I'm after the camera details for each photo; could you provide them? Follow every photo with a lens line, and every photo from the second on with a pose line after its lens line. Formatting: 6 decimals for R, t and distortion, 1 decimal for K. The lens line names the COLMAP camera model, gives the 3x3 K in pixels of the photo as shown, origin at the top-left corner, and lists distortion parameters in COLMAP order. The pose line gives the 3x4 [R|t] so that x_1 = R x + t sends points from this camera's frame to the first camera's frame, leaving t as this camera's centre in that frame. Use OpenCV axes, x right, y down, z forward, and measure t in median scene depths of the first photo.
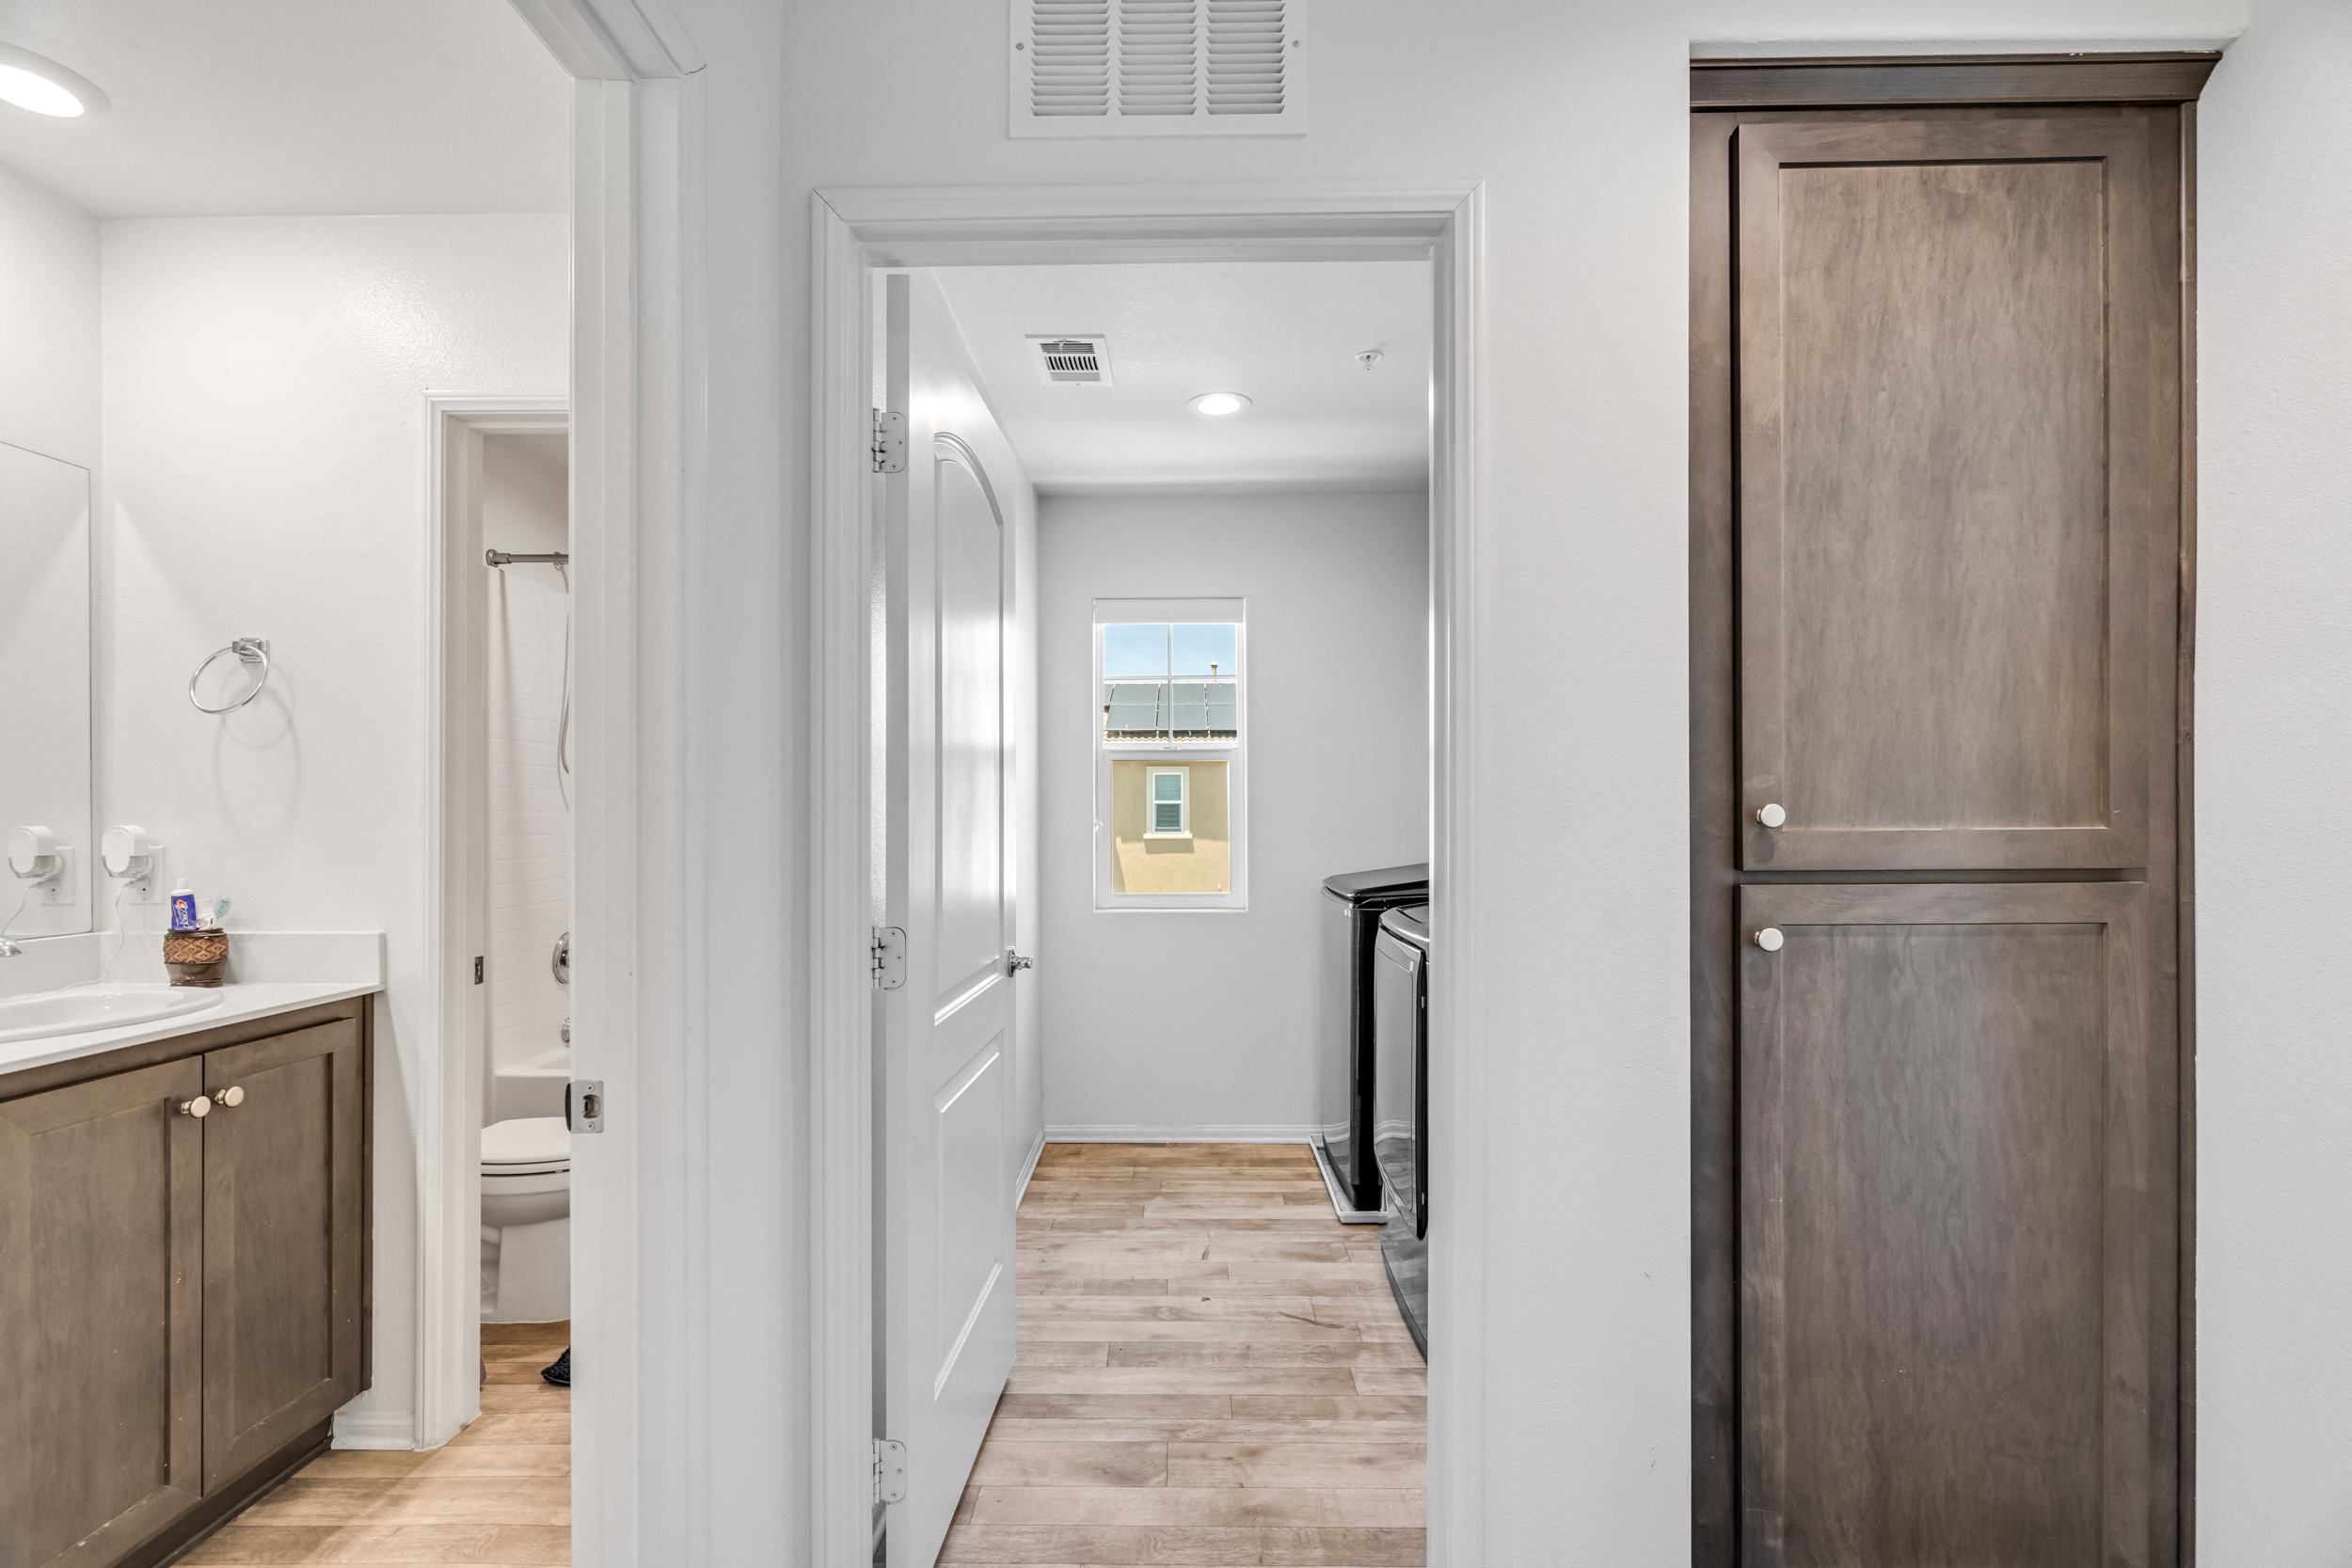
lens RADIAL K [[1072.7, 0, 1167.3], [0, 1072.7, 820.2], [0, 0, 1]] dist [-0.005010, 0.001709]
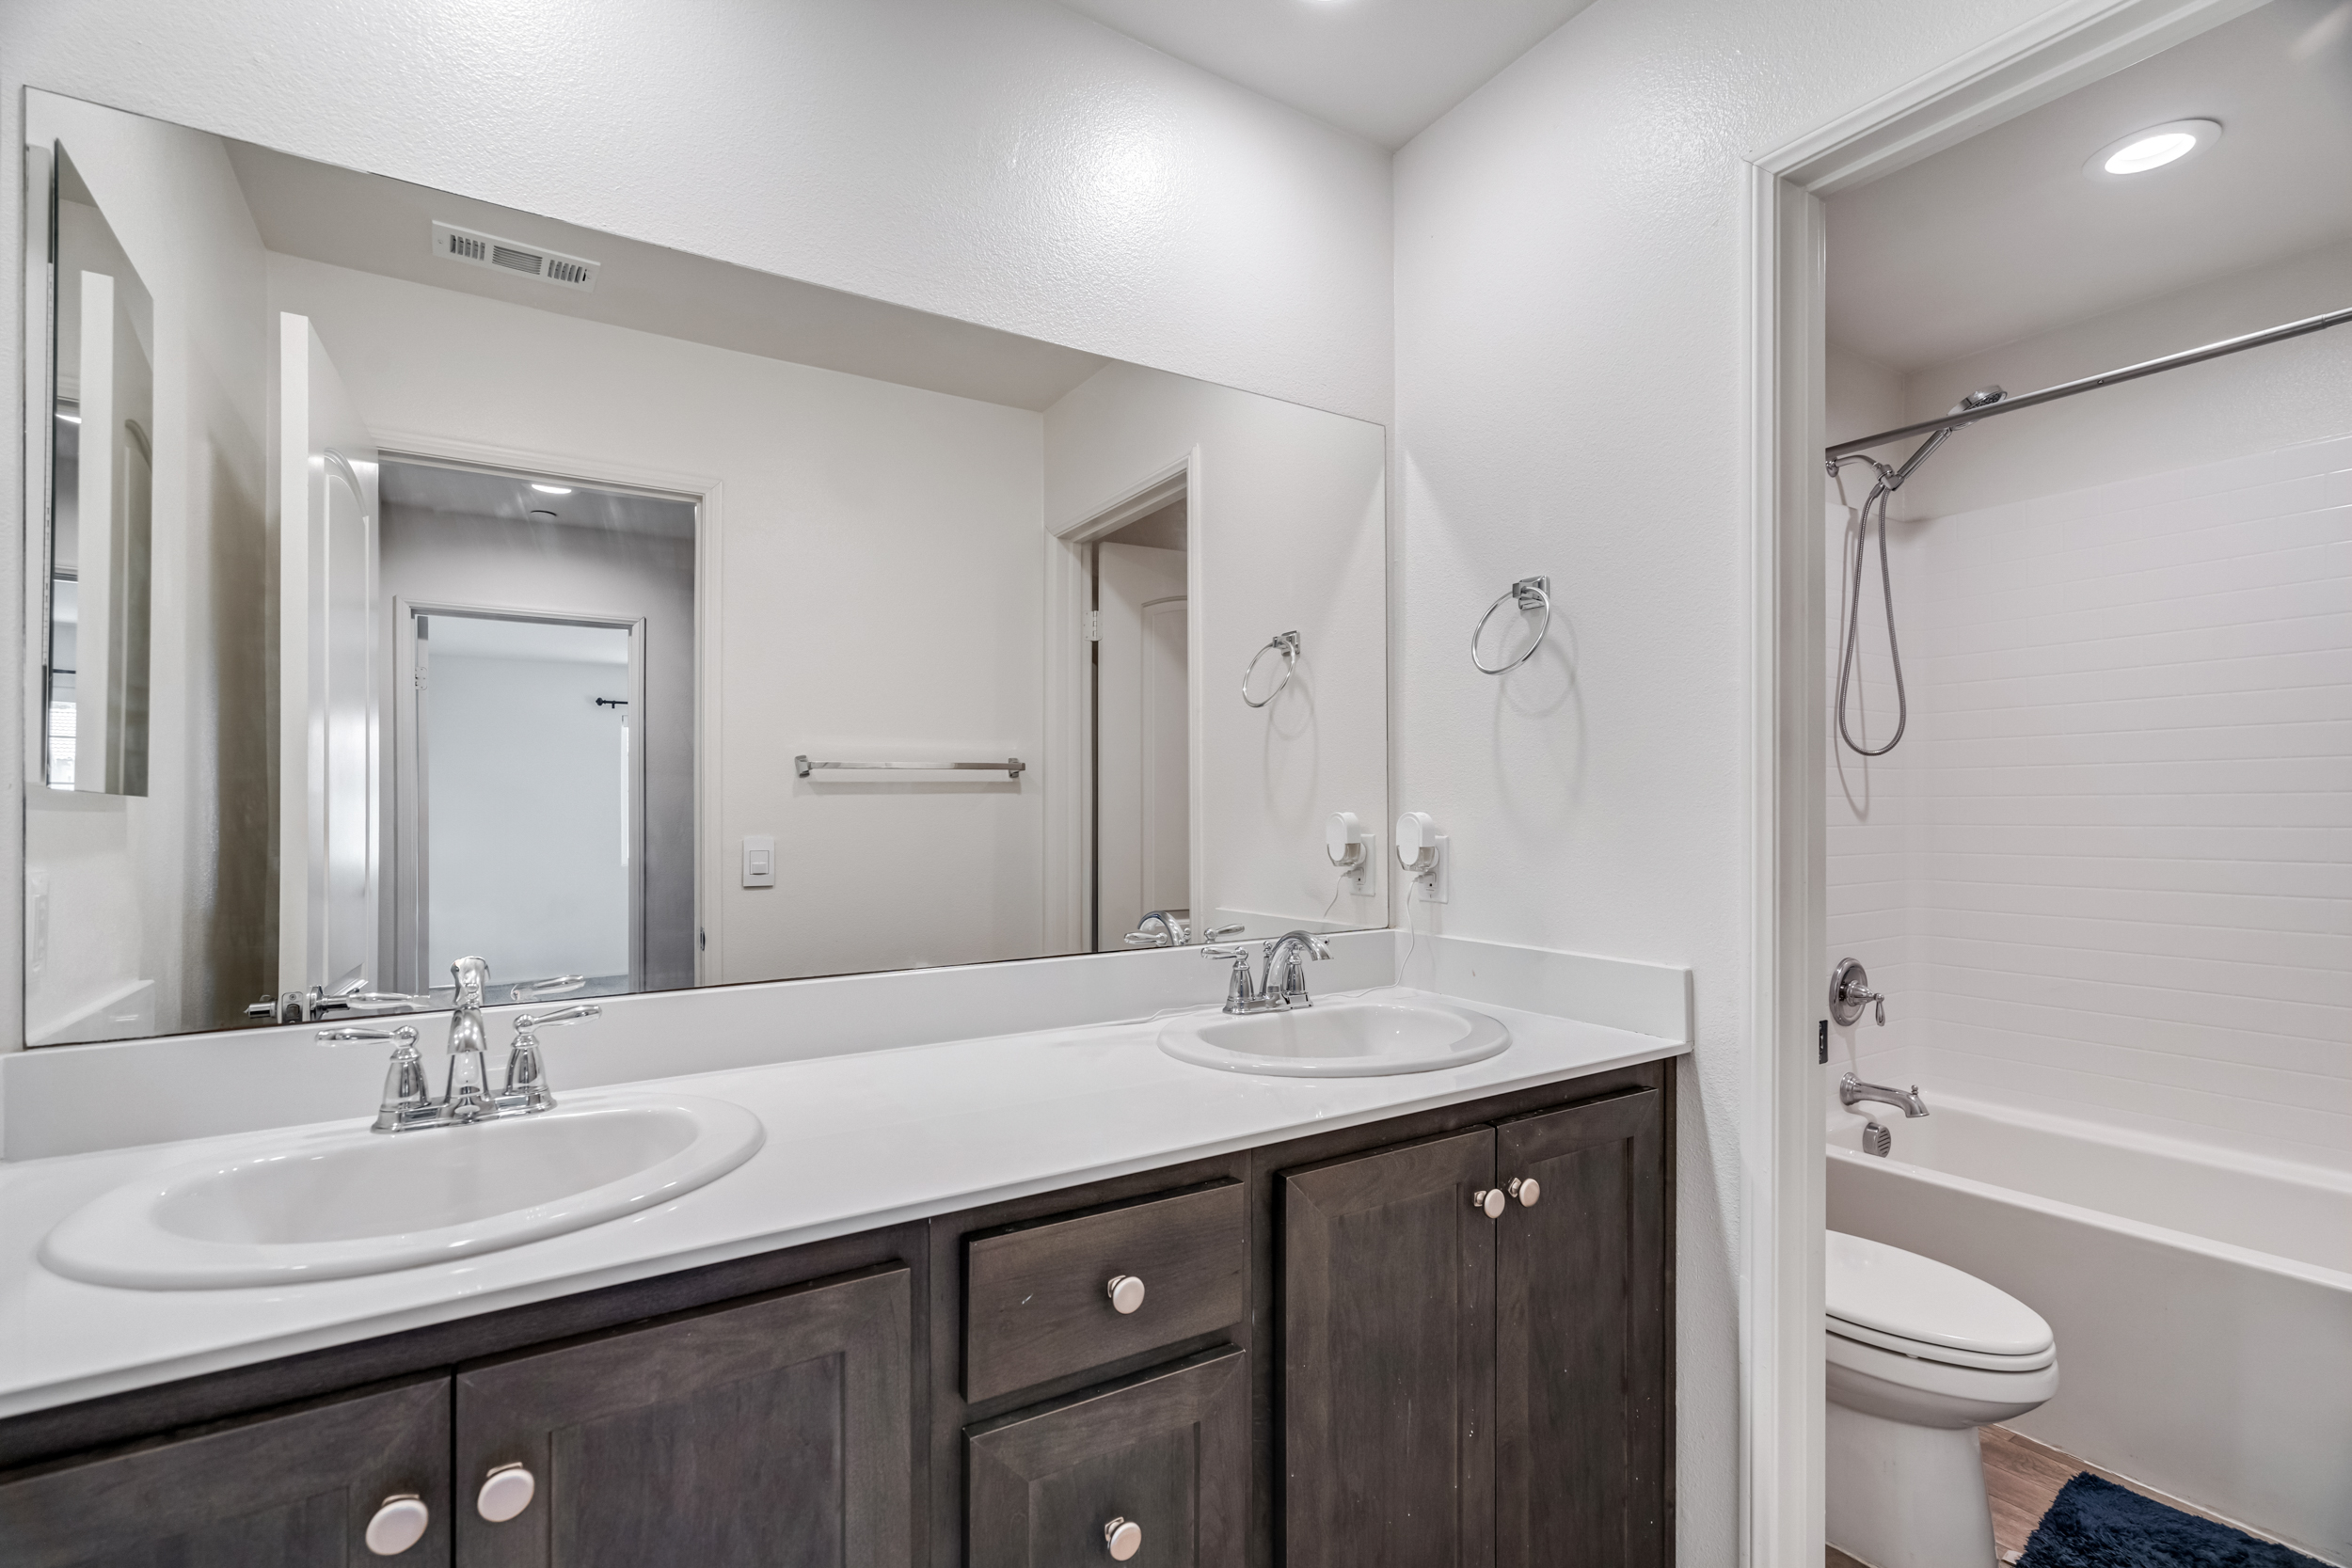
lens RADIAL K [[1072.7, 0, 1167.3], [0, 1072.7, 820.2], [0, 0, 1]] dist [-0.005010, 0.001709]
pose [[0.543408, 0.011481, -0.839391, -0.323141], [0.007467, 0.999801, 0.018509, -0.006260], [0.839436, -0.016326, 0.543214, 0.327847]]
